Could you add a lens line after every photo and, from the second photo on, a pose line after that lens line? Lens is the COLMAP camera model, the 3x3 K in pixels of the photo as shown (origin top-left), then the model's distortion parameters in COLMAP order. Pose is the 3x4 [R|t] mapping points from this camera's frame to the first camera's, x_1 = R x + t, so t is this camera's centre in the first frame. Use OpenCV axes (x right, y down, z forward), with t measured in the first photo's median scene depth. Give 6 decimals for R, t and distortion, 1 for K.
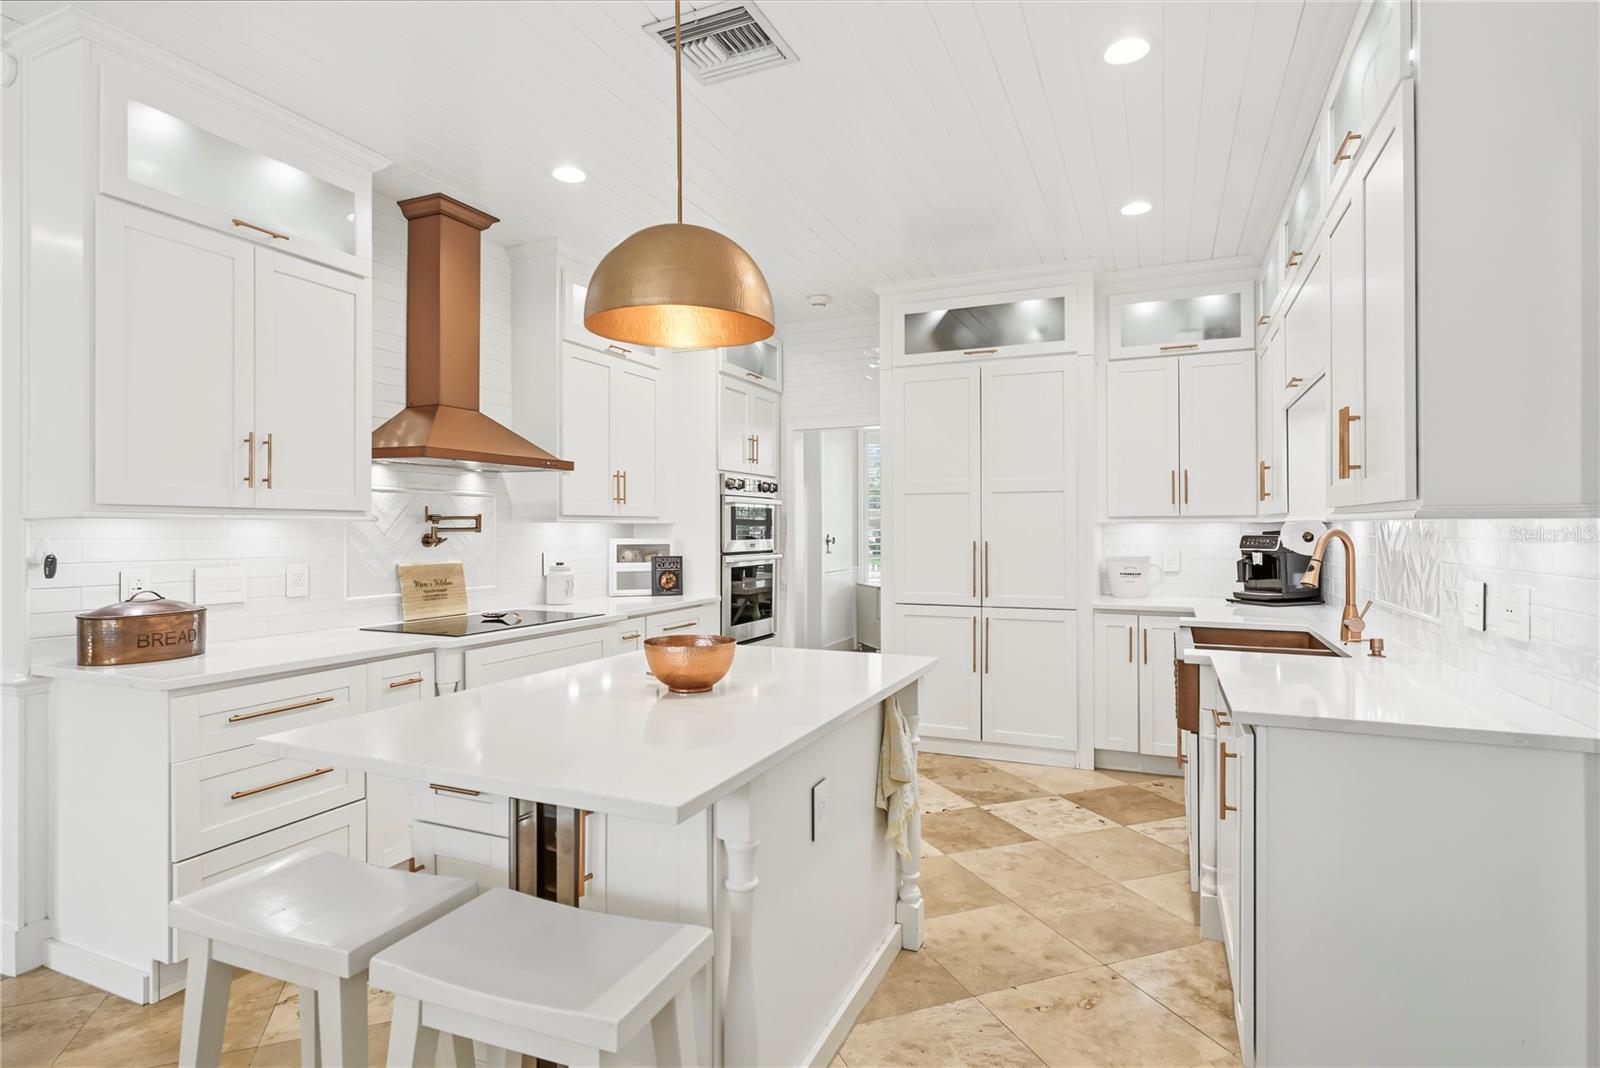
lens RADIAL K [[830.3, 0, 802.3], [0, 830.3, 534.5], [0, 0, 1]] dist [-0.006576, 0.001547]
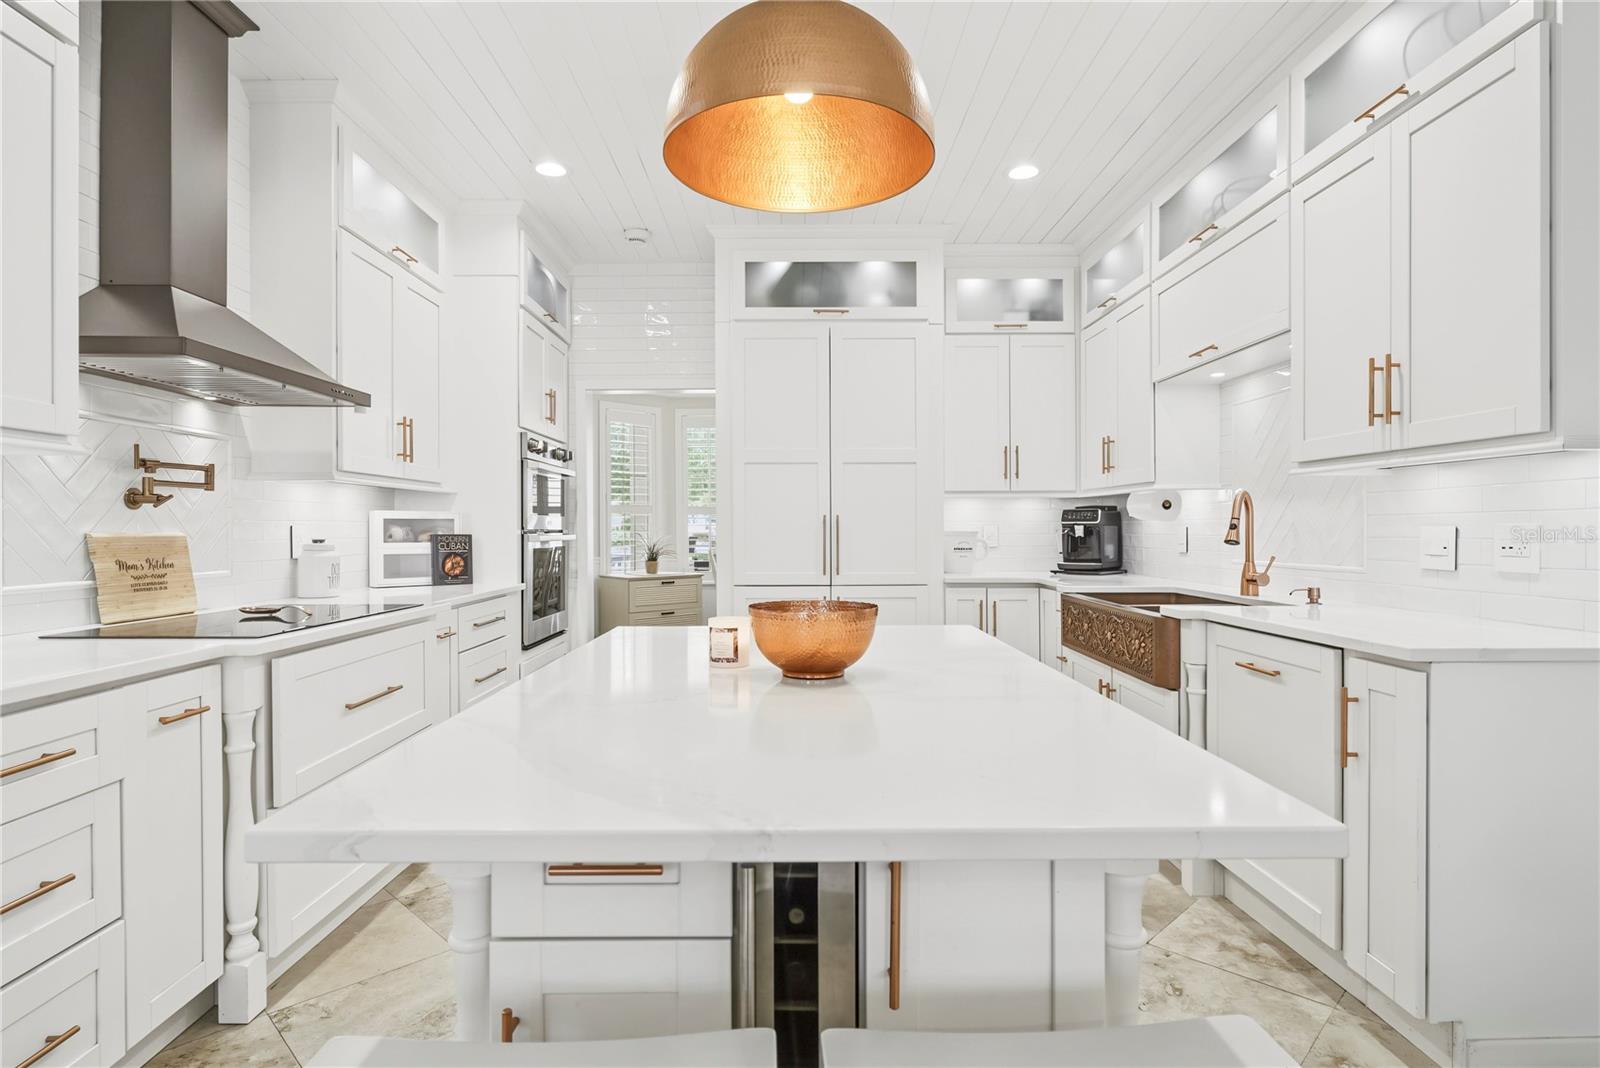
lens RADIAL K [[830.3, 0, 797.9], [0, 830.3, 539.5], [0, 0, 1]] dist [-0.006576, 0.001547]
pose [[0.912104, -0.005924, 0.409916, -0.214712], [0.004520, 0.999980, 0.004395, 0.033614], [-0.409934, -0.002156, 0.912113, 0.177842]]
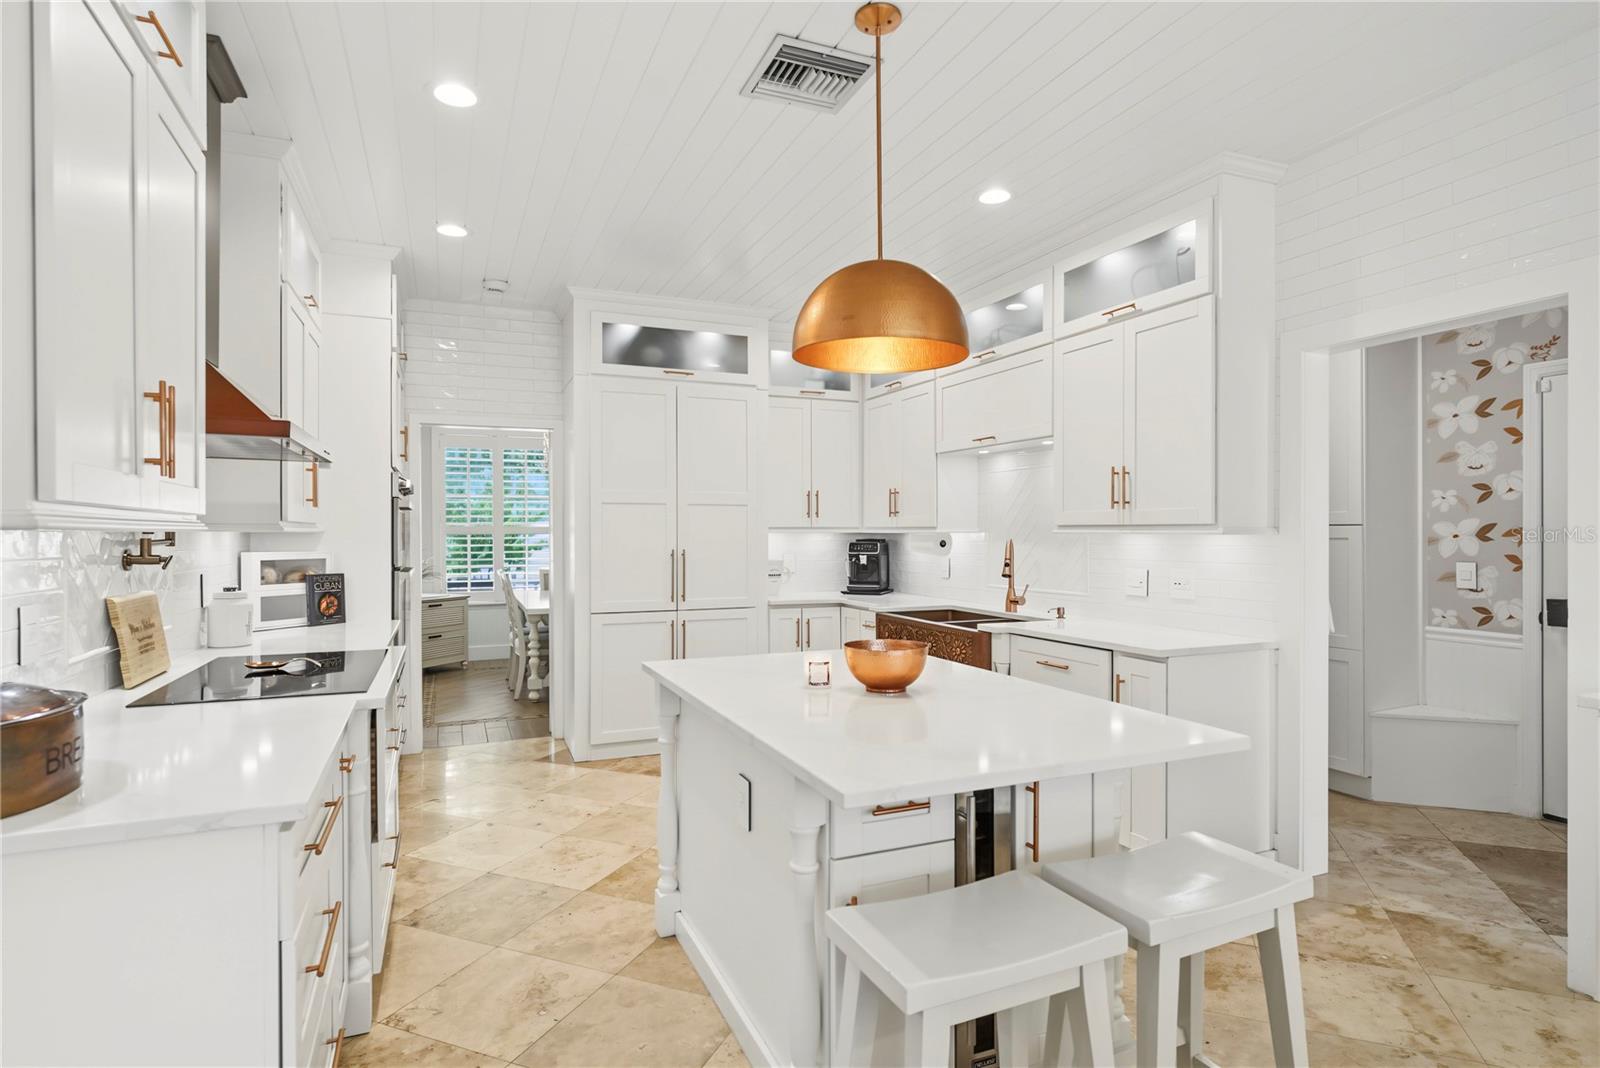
lens RADIAL K [[830.3, 0, 795.1], [0, 830.3, 543.2], [0, 0, 1]] dist [-0.006576, 0.001547]
pose [[0.682746, -0.007632, 0.730616, -0.496744], [0.005370, 0.999971, 0.005428, -0.005327], [-0.730636, 0.000217, 0.682768, 0.169815]]
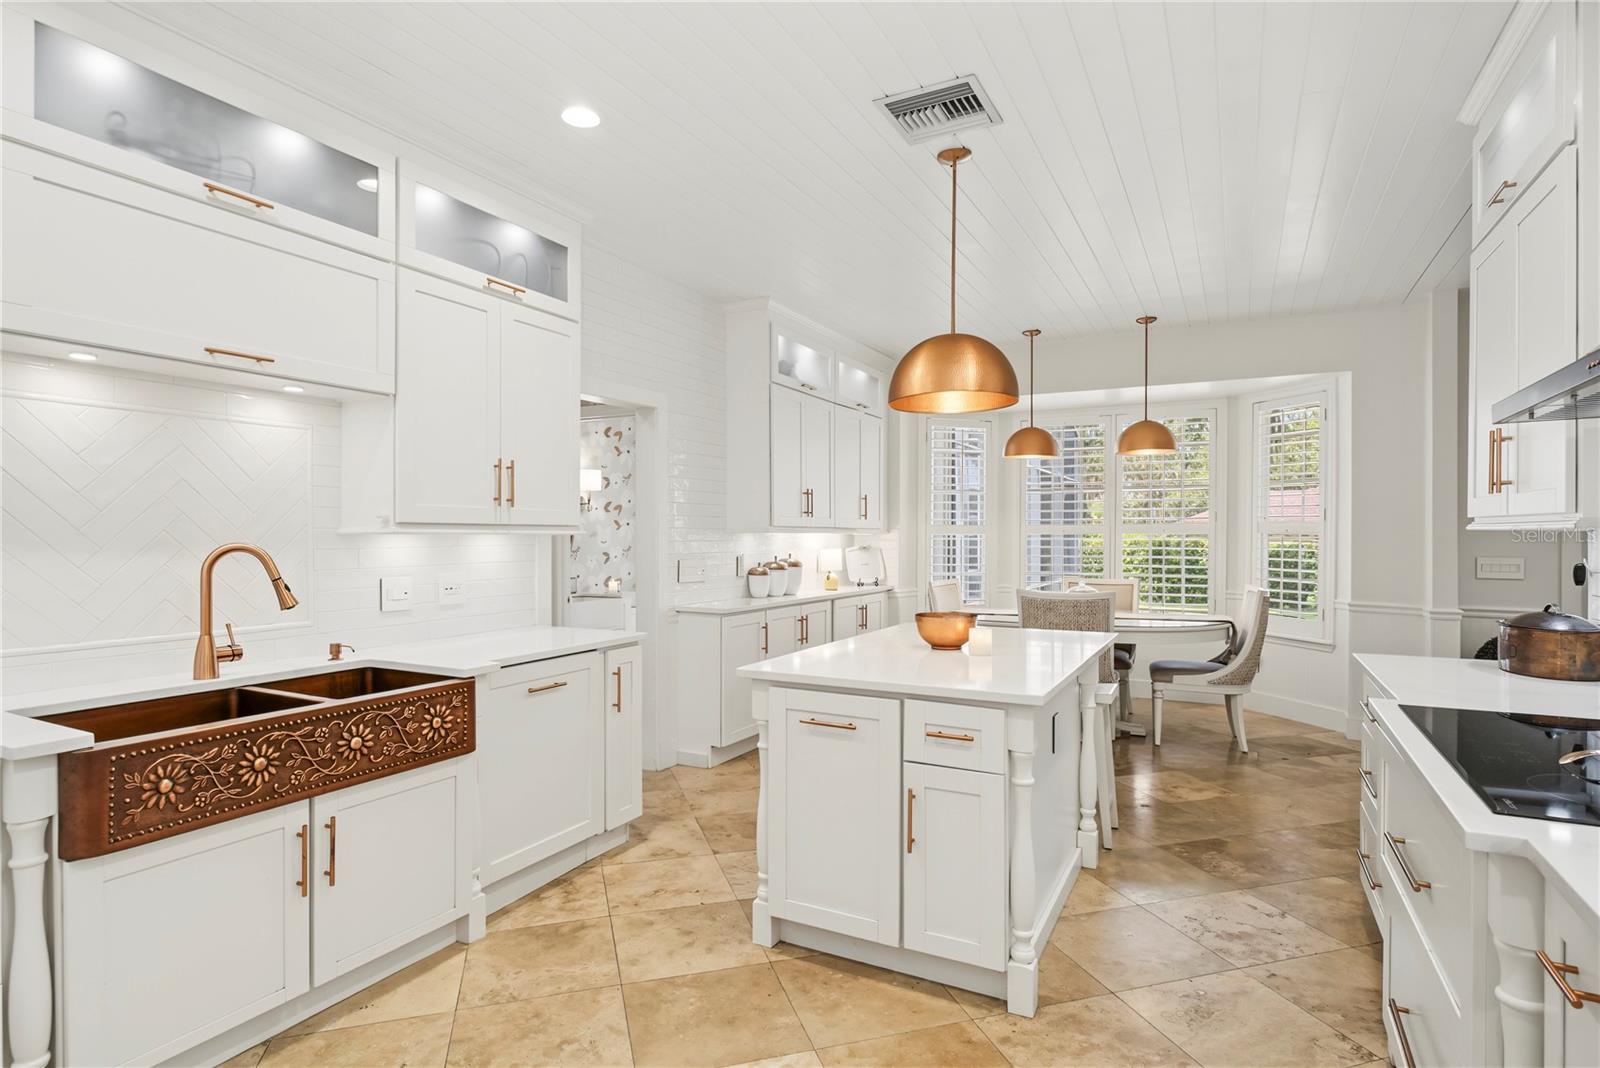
lens RADIAL K [[830.3, 0, 801.0], [0, 830.3, 538.9], [0, 0, 1]] dist [-0.006576, 0.001547]
pose [[-0.997184, 0.001893, 0.074965, 0.005518], [0.003093, 0.999869, 0.015896, -0.015203], [-0.074925, 0.016083, -0.997059, 1.222558]]
